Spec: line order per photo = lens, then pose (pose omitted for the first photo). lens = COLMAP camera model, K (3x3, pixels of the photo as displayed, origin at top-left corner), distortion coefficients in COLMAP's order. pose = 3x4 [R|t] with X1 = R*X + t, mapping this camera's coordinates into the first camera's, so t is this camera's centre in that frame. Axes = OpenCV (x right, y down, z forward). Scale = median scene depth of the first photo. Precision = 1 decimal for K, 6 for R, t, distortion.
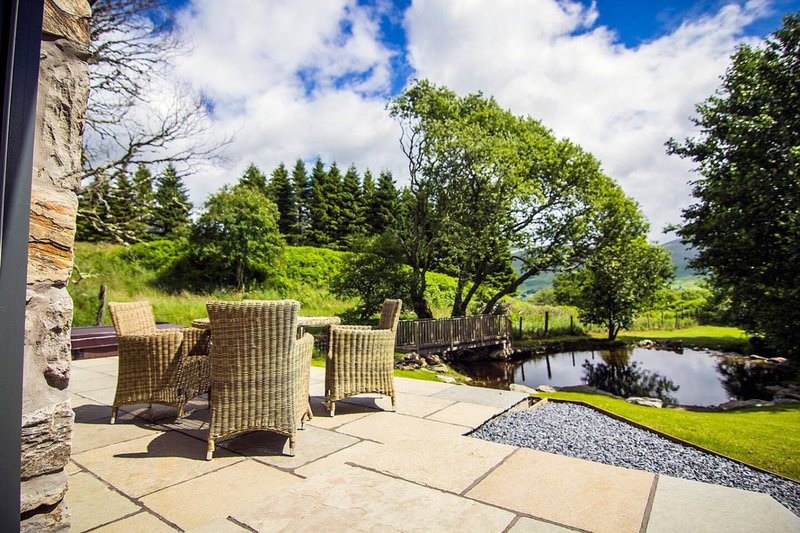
lens RADIAL K [[419.2, 0, 398.8], [0, 419.2, 260.4], [0, 0, 1]] dist [-0.012184, -0.003489]
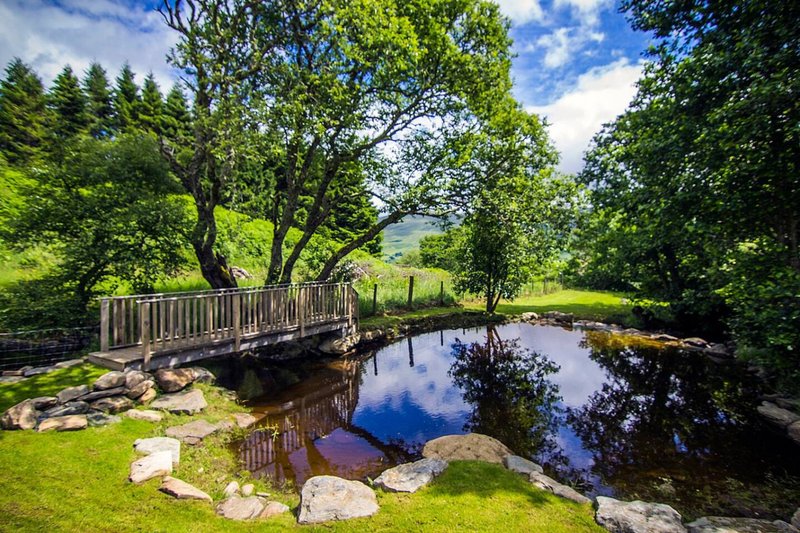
lens RADIAL K [[419.2, 0, 400.4], [0, 419.2, 266.2], [0, 0, 1]] dist [-0.012184, -0.003489]
pose [[0.952749, 0.009222, 0.303619, 0.105154], [-0.041291, 0.994193, 0.099373, 0.031204], [-0.300939, -0.107214, 0.947597, 0.293980]]
